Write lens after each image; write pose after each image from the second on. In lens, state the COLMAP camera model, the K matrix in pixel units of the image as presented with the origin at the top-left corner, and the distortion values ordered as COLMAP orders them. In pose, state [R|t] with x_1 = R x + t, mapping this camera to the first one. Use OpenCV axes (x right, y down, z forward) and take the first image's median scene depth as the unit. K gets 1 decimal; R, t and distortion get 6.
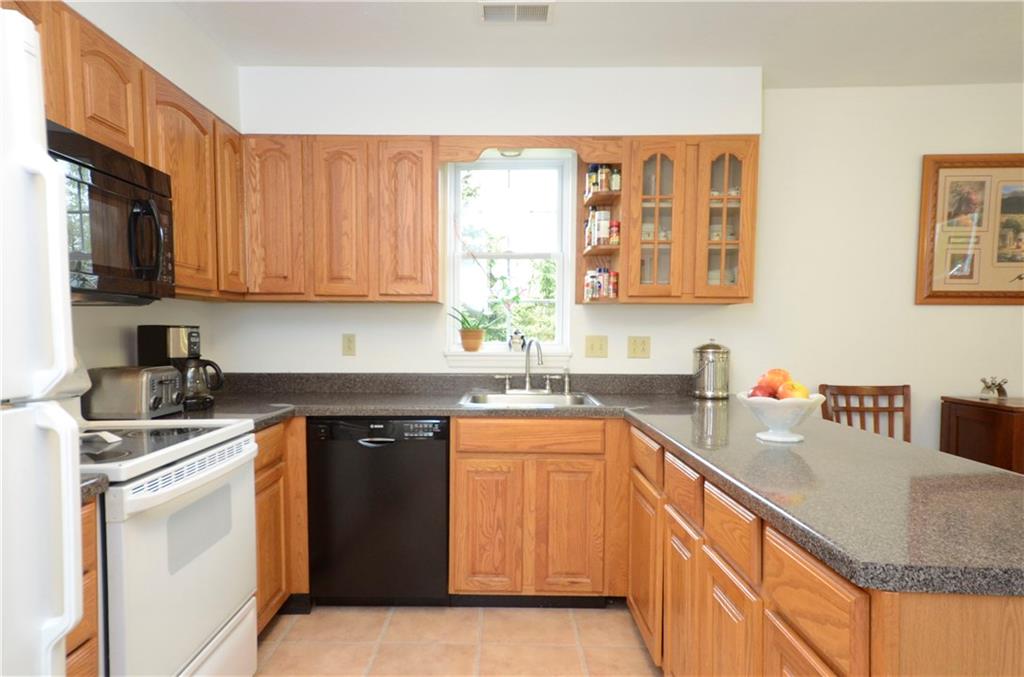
lens RADIAL K [[639.8, 0, 491.2], [0, 639.8, 361.4], [0, 0, 1]] dist [0.044312, 0.002191]
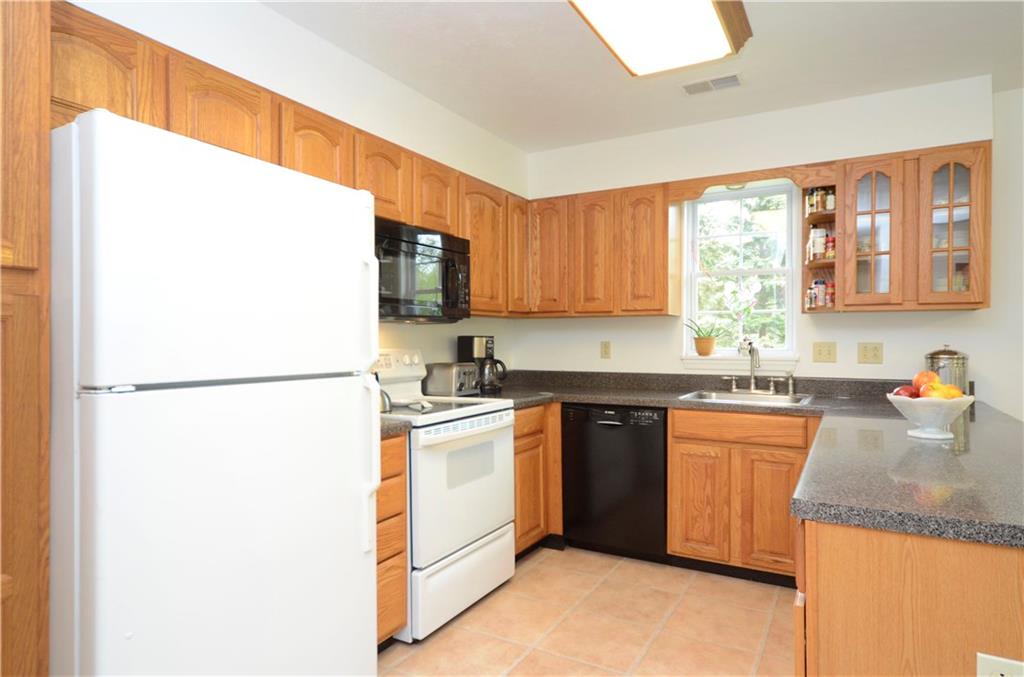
lens RADIAL K [[591.5, 0, 512.0], [0, 591.5, 338.5], [0, 0, 1]] dist [0.001914, 0.000852]
pose [[0.877592, -0.005878, -0.479373, 0.201588], [-0.018216, 0.998794, -0.045595, 0.009622], [0.479062, 0.048746, 0.876426, -0.134785]]
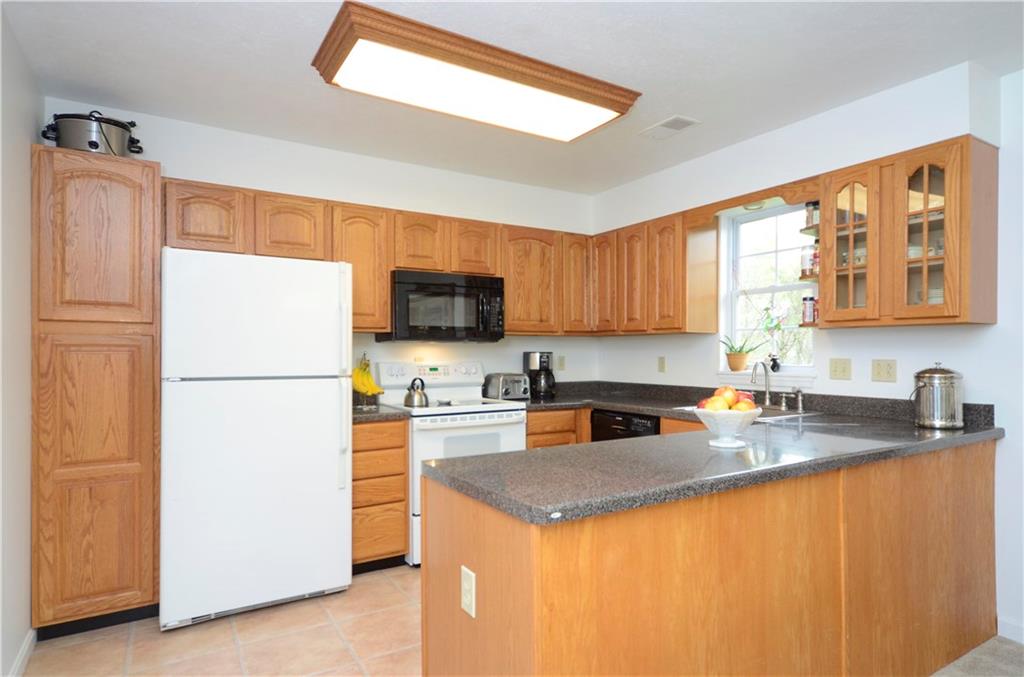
lens RADIAL K [[565.3, 0, 513.5], [0, 565.3, 349.9], [0, 0, 1]] dist [0.001288, 0.000618]
pose [[0.543522, -0.008987, -0.839347, 0.721731], [-0.037901, 0.998660, -0.035235, -0.001968], [0.838539, 0.050963, 0.542453, 0.065619]]
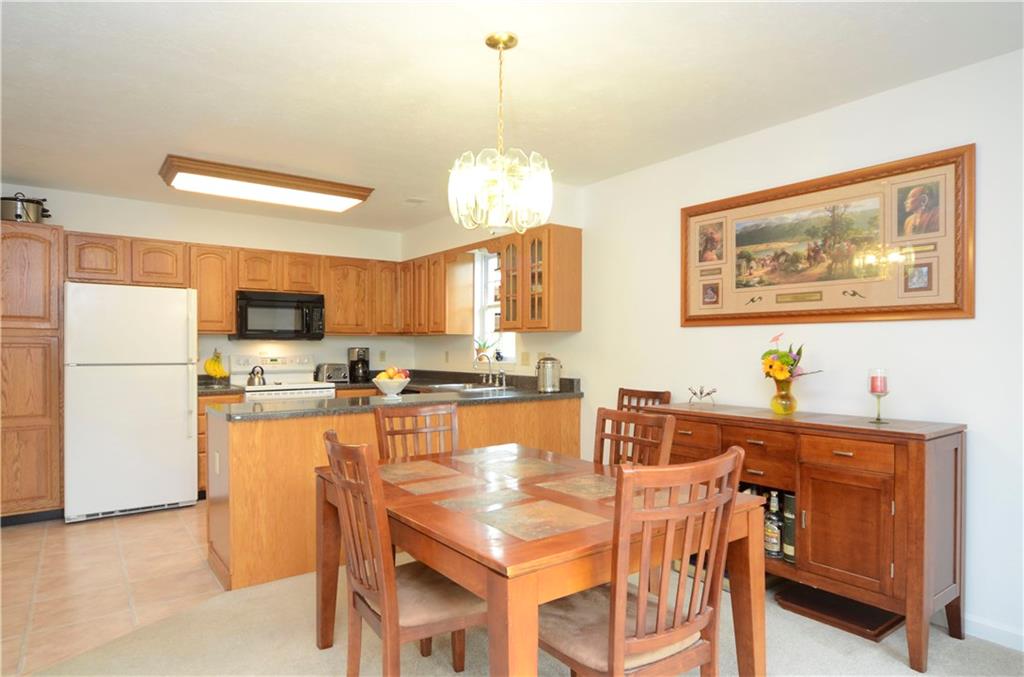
lens RADIAL K [[580.3, 0, 508.9], [0, 580.3, 351.1], [0, 0, 1]] dist [-0.012702, 0.000534]
pose [[0.615588, -0.001576, -0.788067, 1.444268], [-0.034799, 0.998968, -0.029181, 0.002460], [0.787300, 0.045387, 0.614898, 0.074044]]
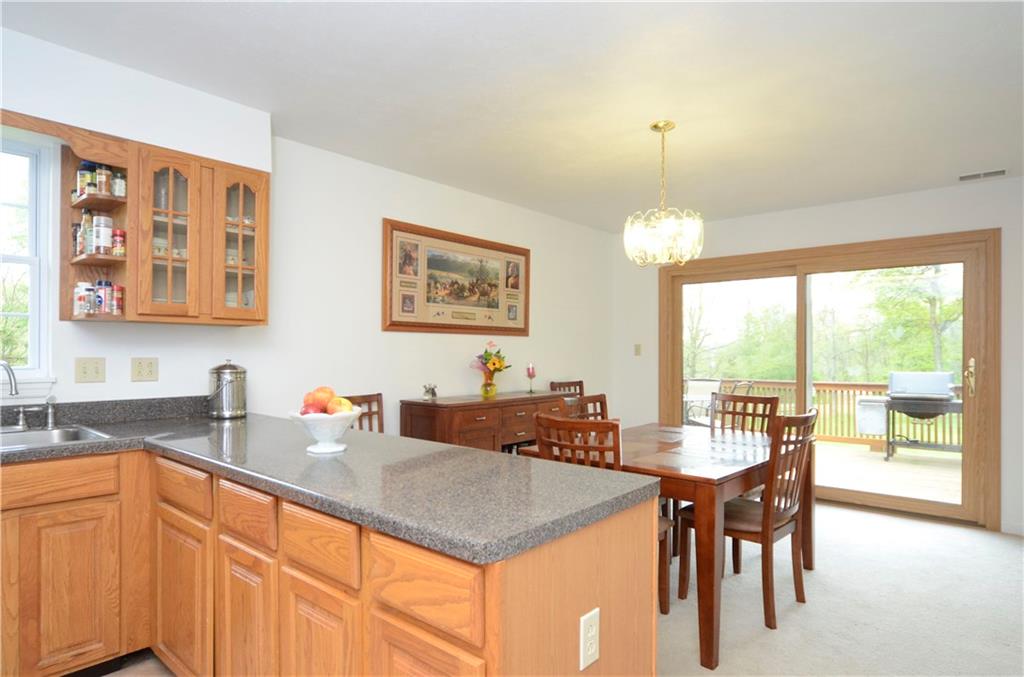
lens RADIAL K [[580.3, 0, 508.9], [0, 580.3, 351.1], [0, 0, 1]] dist [-0.012702, 0.000534]
pose [[0.647495, -0.003950, 0.762059, -0.070544], [0.037174, 0.998960, -0.026408, -0.007623], [-0.761162, 0.045428, 0.646968, 0.071459]]
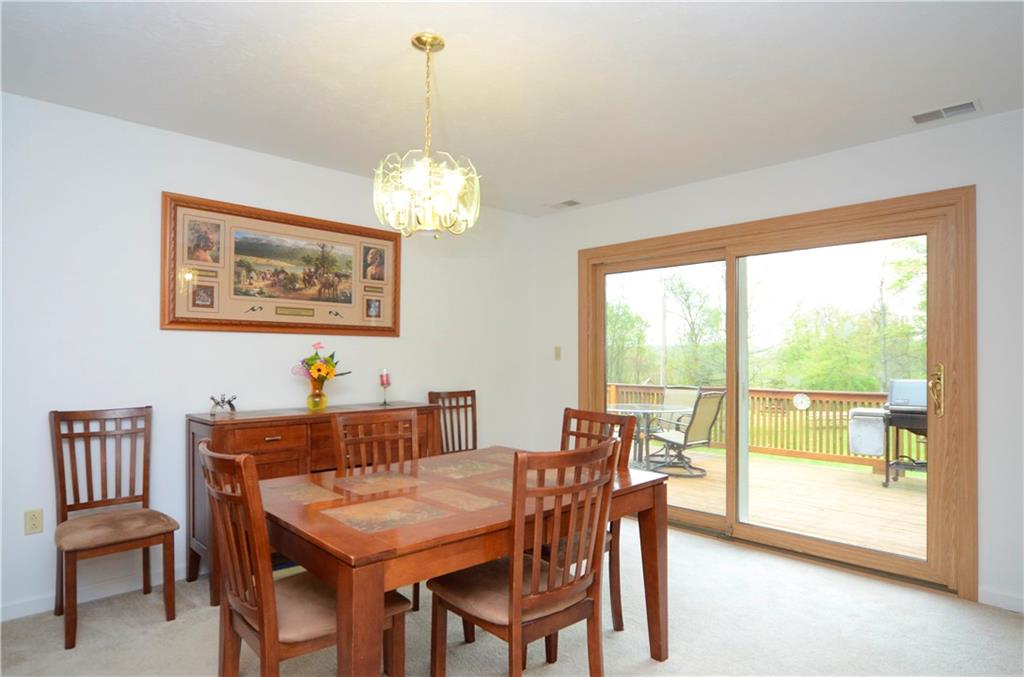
lens RADIAL K [[580.3, 0, 508.9], [0, 580.3, 351.1], [0, 0, 1]] dist [-0.012702, 0.000534]
pose [[0.708751, 0.001453, 0.705457, 0.428530], [0.035542, 0.998654, -0.037764, 0.003990], [-0.704563, 0.051839, 0.707746, -0.064664]]
